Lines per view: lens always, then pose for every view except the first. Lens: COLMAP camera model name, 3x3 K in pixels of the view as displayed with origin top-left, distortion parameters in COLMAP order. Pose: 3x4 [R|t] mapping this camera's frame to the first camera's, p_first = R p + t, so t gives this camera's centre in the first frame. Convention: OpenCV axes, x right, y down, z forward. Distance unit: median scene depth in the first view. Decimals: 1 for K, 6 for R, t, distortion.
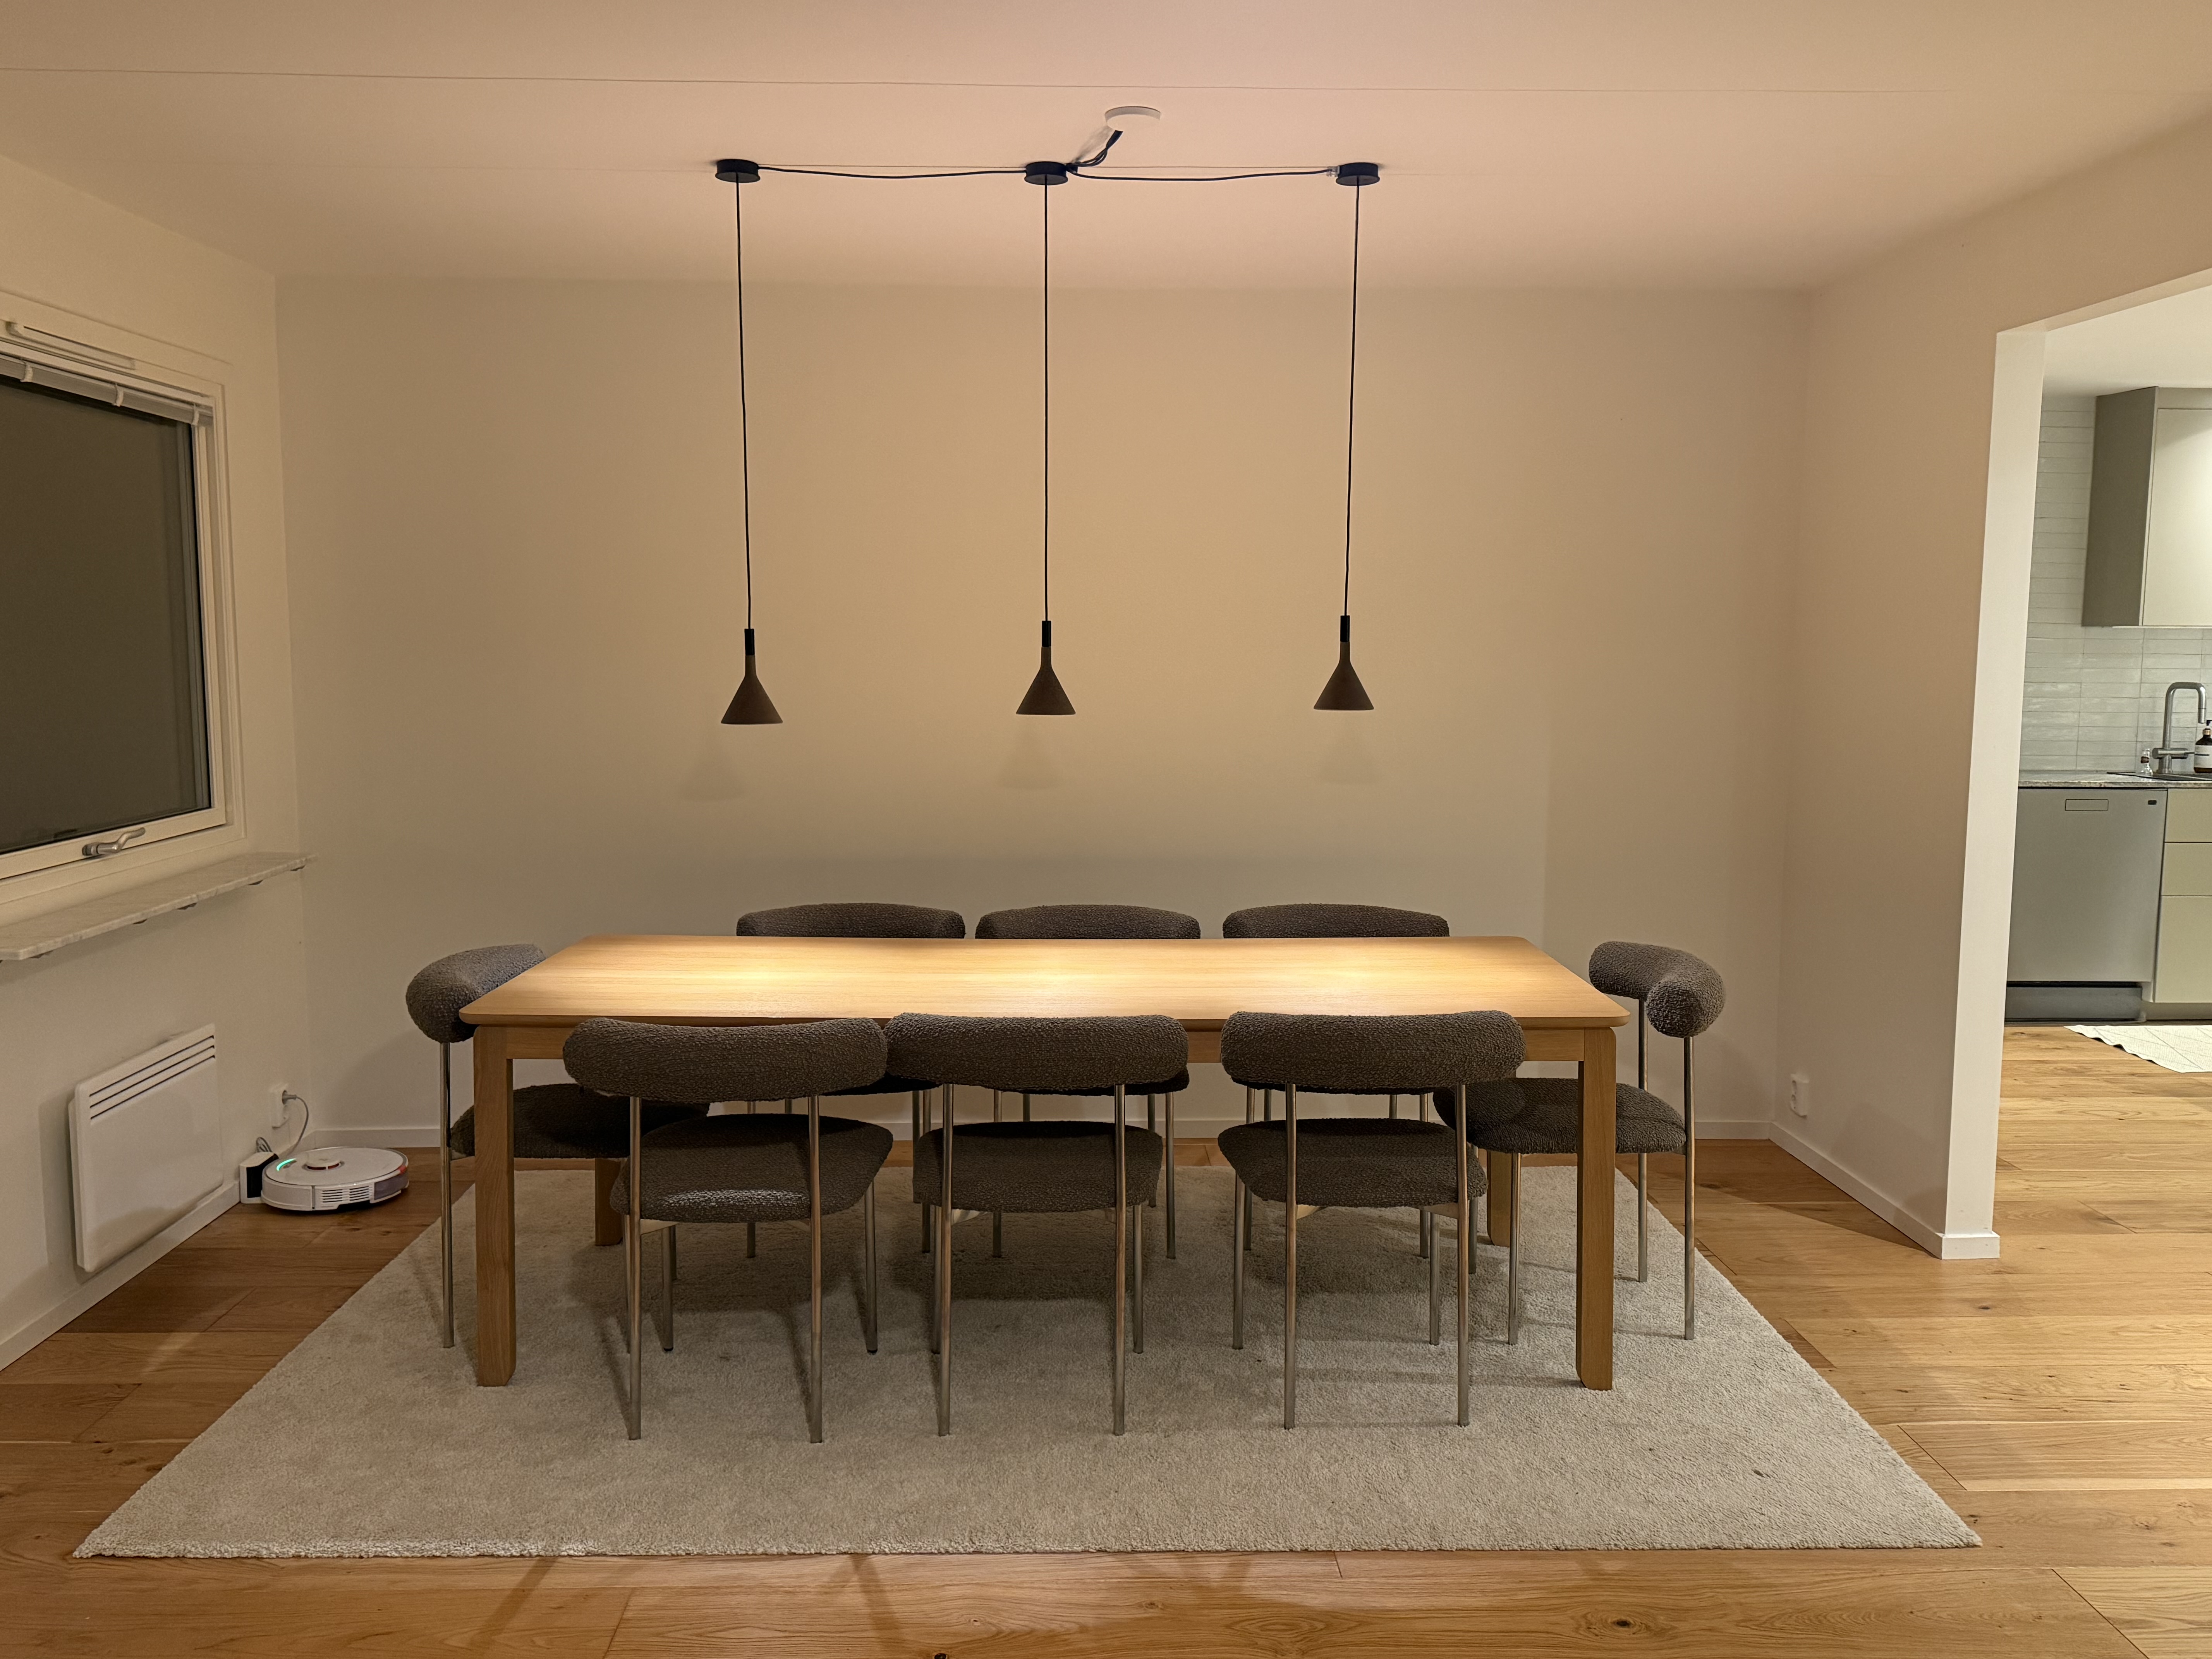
lens RADIAL K [[1750.6, 0, 1103.8], [0, 1750.6, 834.0], [0, 0, 1]] dist [0.131977, -0.209721]
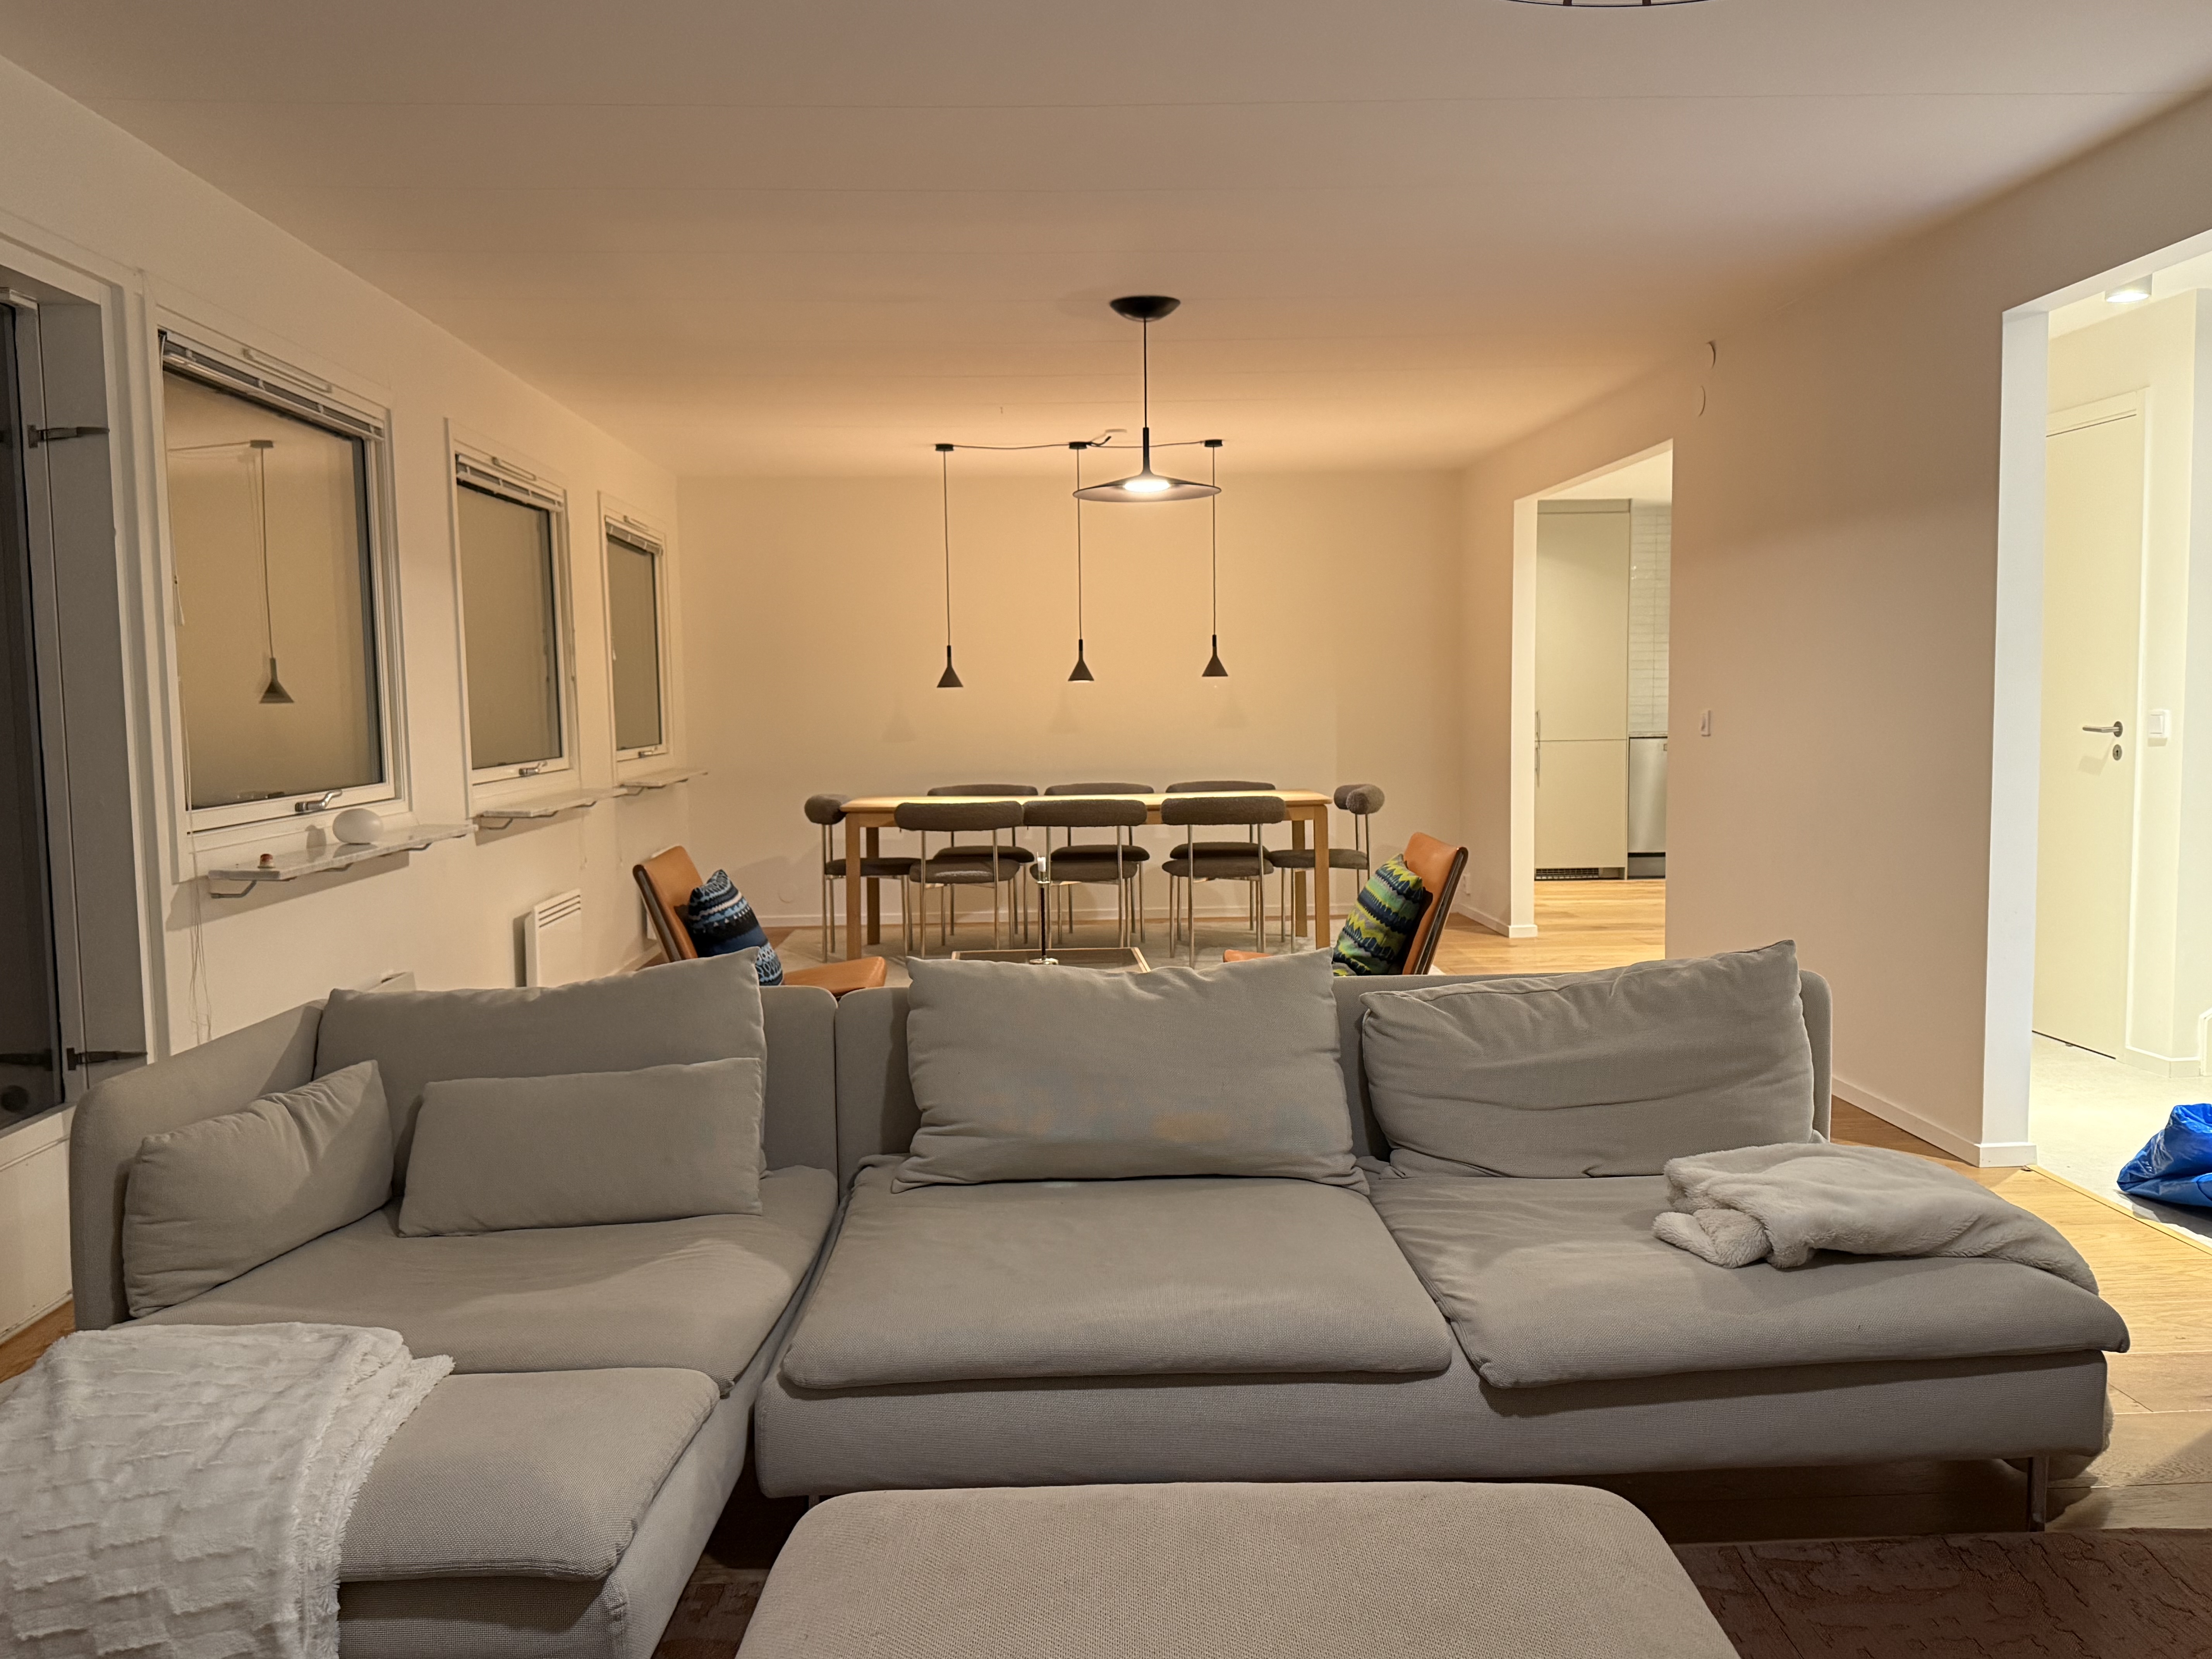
lens RADIAL K [[1750.6, 0, 1103.8], [0, 1750.6, 834.0], [0, 0, 1]] dist [0.131977, -0.209721]
pose [[0.999533, -0.020492, 0.022686, -0.059316], [0.021012, 0.999516, -0.022938, 0.179446], [-0.022205, 0.023404, 0.999479, -1.235712]]
